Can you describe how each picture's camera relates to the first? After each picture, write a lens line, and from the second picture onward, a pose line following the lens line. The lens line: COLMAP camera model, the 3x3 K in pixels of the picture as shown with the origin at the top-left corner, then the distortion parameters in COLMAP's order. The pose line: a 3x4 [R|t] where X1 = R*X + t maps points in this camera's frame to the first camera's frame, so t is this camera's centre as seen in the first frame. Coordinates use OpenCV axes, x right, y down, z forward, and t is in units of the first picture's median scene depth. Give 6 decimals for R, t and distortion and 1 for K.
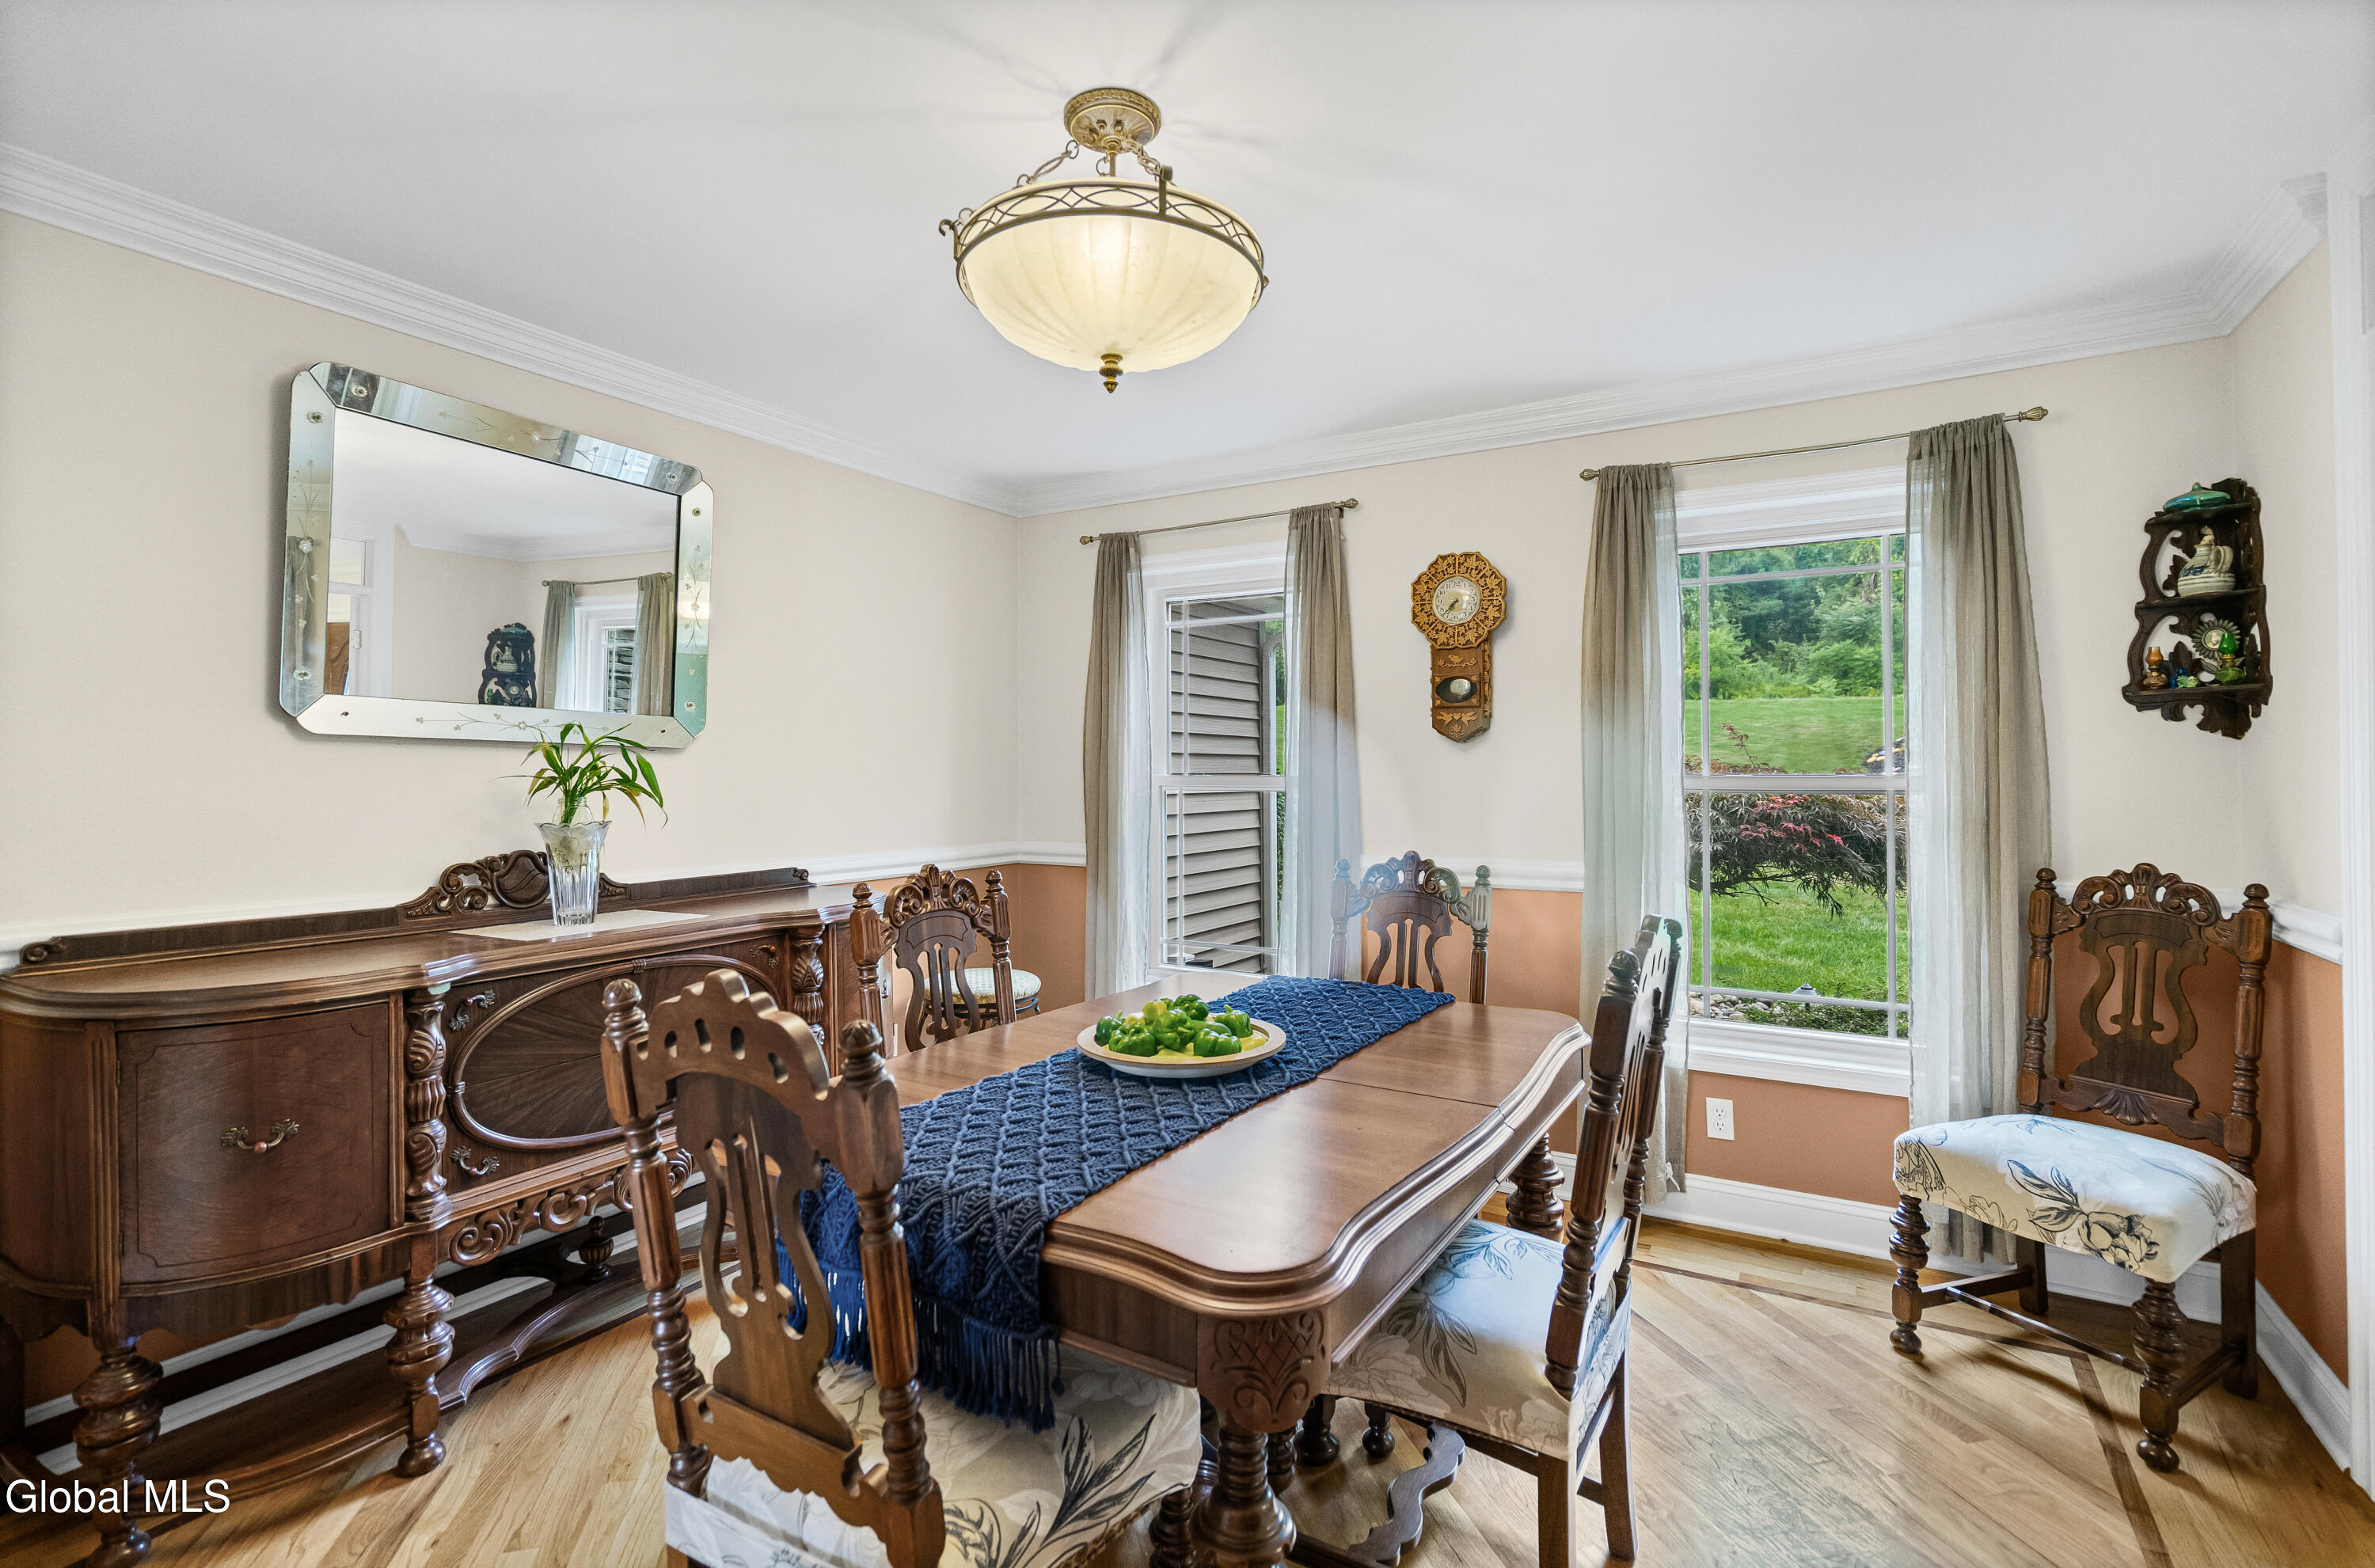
lens RADIAL K [[1101.7, 0, 1187.9], [0, 1101.7, 740.8], [0, 0, 1]] dist [-0.001852, 0.000293]
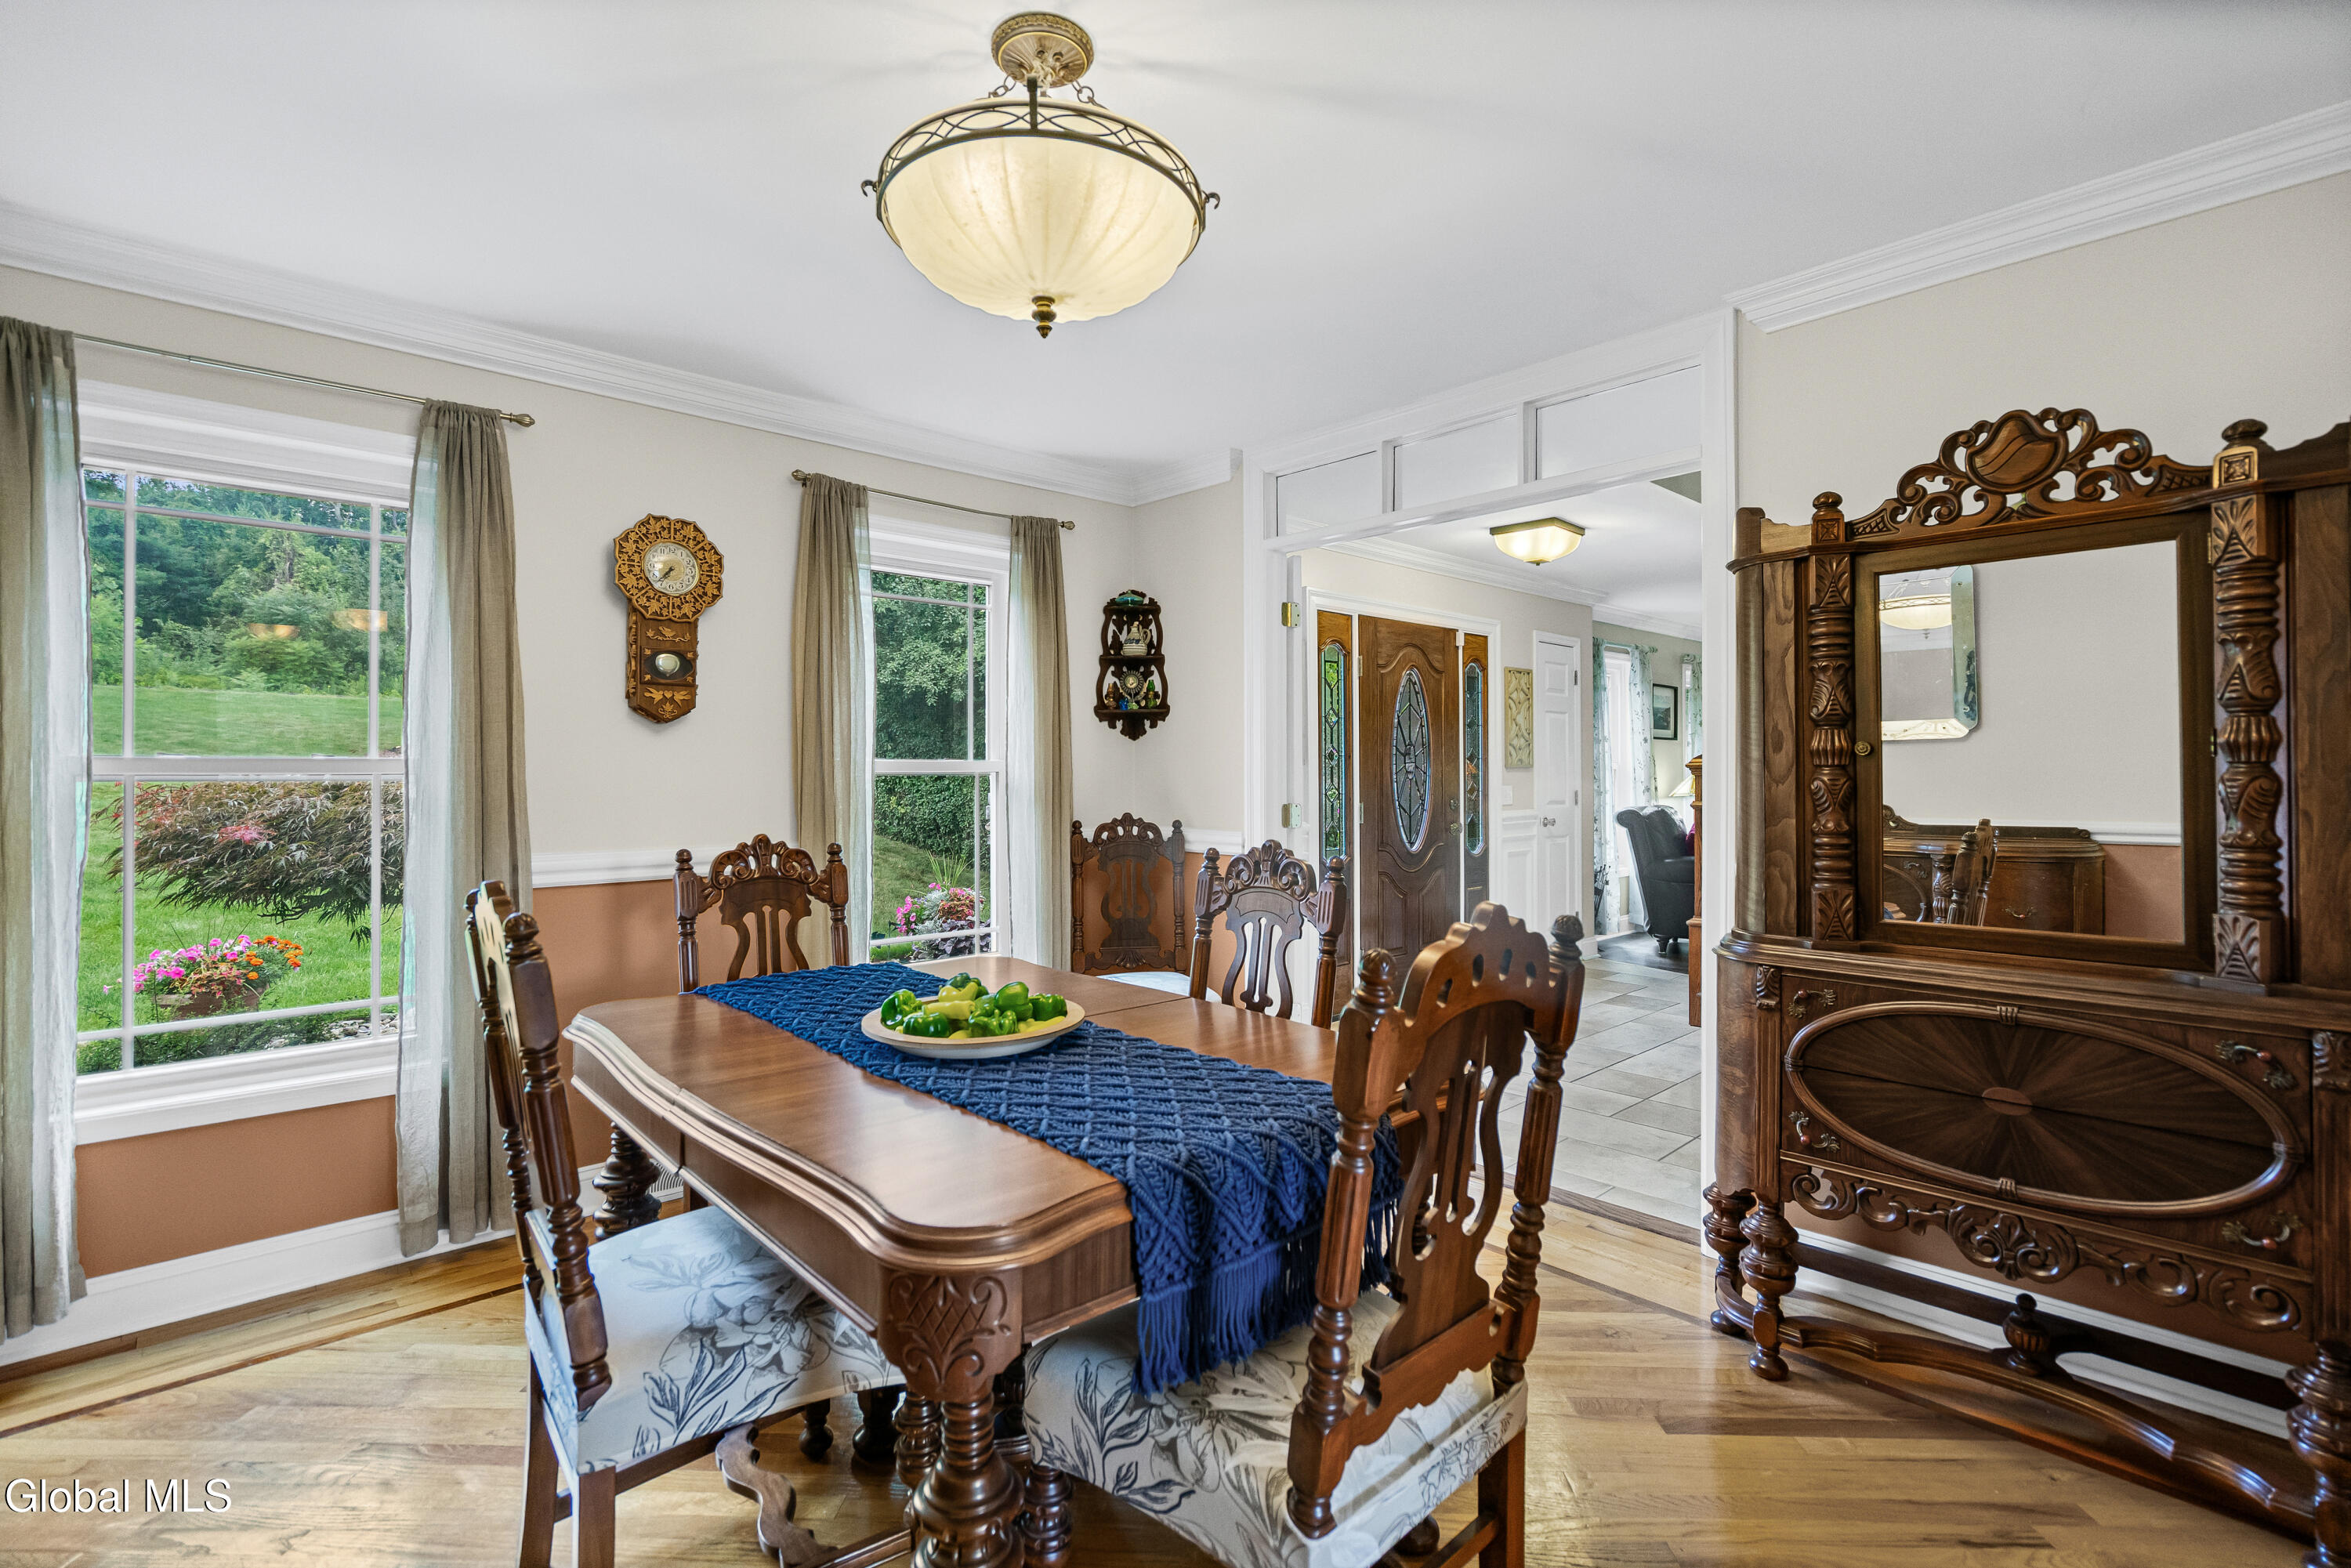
lens RADIAL K [[1084.1, 0, 1180.6], [0, 1084.1, 767.2], [0, 0, 1]] dist [0.000936, 0.000194]
pose [[0.280870, 0.005240, 0.959731, -0.585342], [-0.022589, 0.999744, 0.001152, 0.031978], [-0.959480, -0.022003, 0.280917, 0.387288]]
